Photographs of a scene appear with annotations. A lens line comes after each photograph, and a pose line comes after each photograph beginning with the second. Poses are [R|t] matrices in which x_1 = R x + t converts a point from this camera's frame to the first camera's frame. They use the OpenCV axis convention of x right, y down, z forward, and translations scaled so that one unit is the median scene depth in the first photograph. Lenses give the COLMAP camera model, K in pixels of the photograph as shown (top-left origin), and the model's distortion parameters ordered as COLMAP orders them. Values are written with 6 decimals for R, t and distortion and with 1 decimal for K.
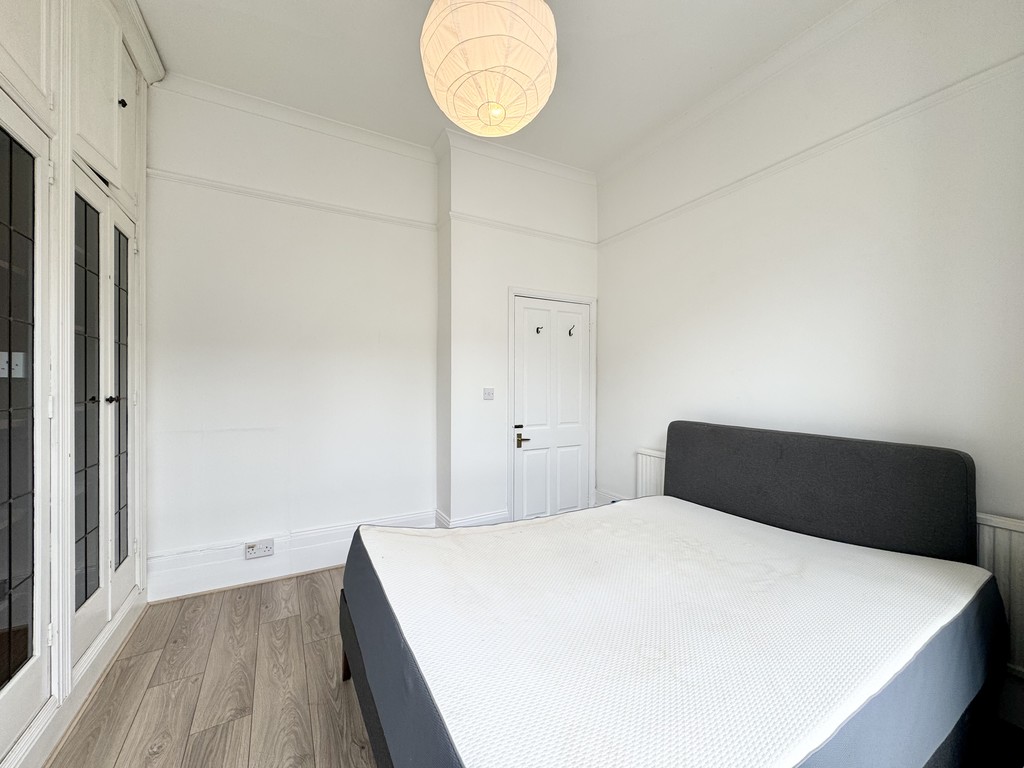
lens RADIAL K [[409.3, 0, 512.0], [0, 409.3, 383.1], [0, 0, 1]] dist [-0.000468, 0.000281]
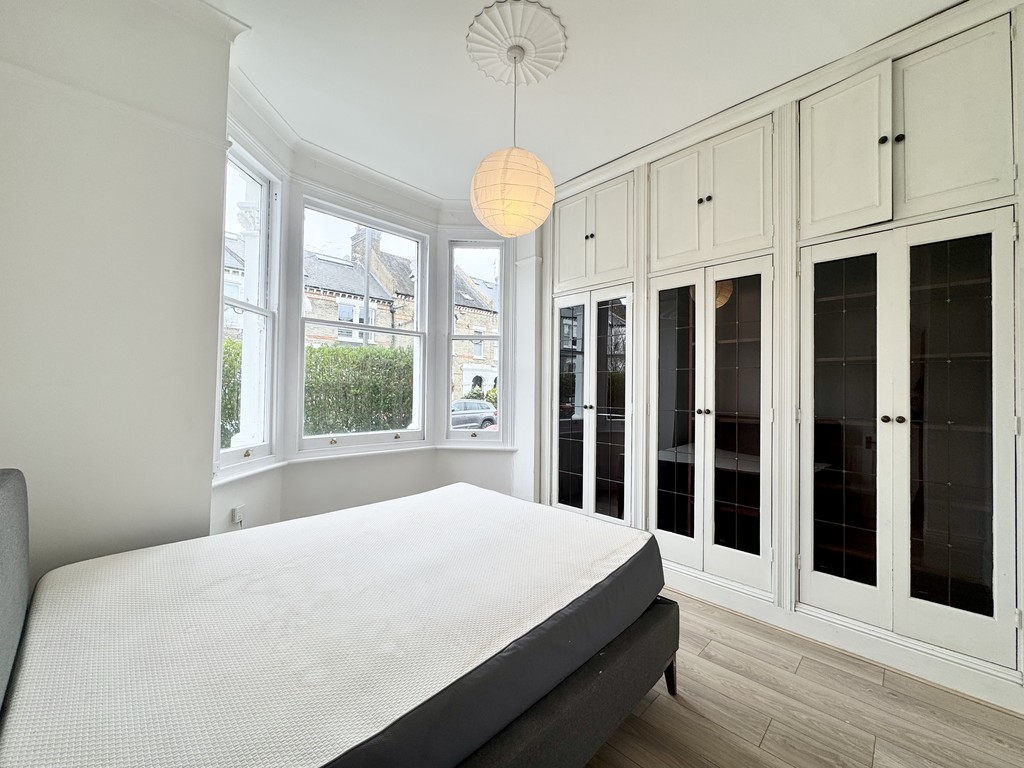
lens RADIAL K [[409.3, 0, 509.9], [0, 409.3, 382.8], [0, 0, 1]] dist [-0.000468, 0.000281]
pose [[-0.965849, -0.022873, -0.258093, 0.241010], [-0.017879, 0.999605, -0.021683, -0.013042], [0.258487, -0.016328, -0.965877, 1.740418]]
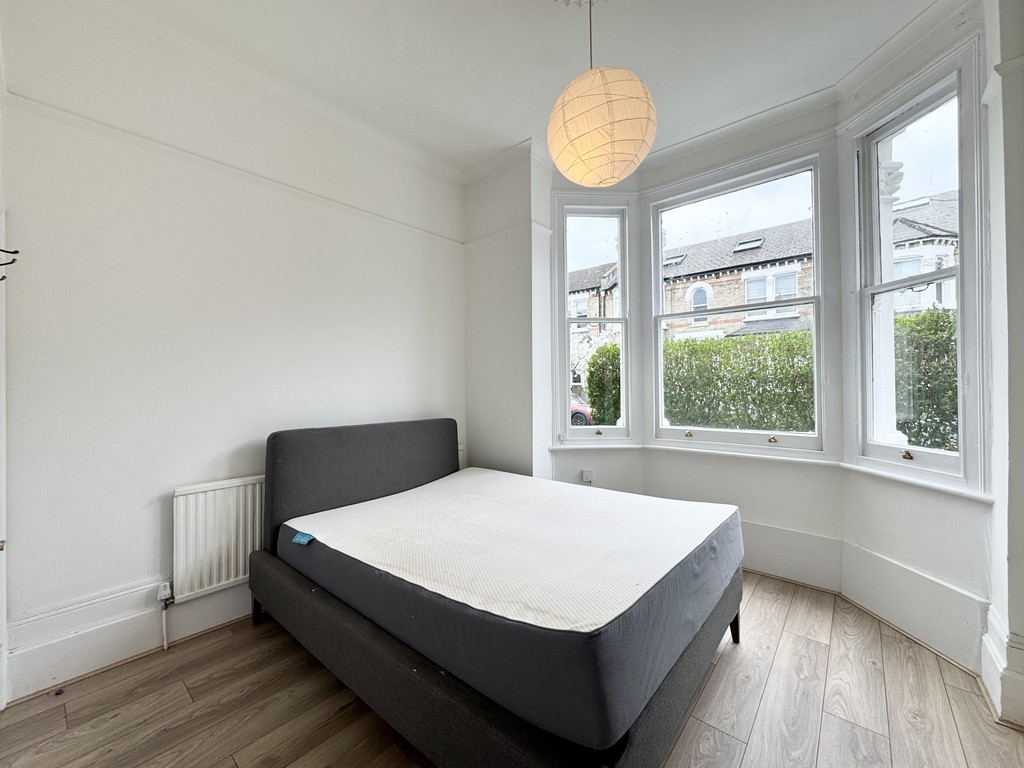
lens RADIAL K [[409.3, 0, 511.7], [0, 409.3, 386.1], [0, 0, 1]] dist [-0.000468, 0.000281]
pose [[-0.333966, -0.003481, 0.942579, -0.795794], [0.008545, 0.999941, 0.006720, -0.008142], [-0.942547, 0.010299, -0.333916, 1.162815]]
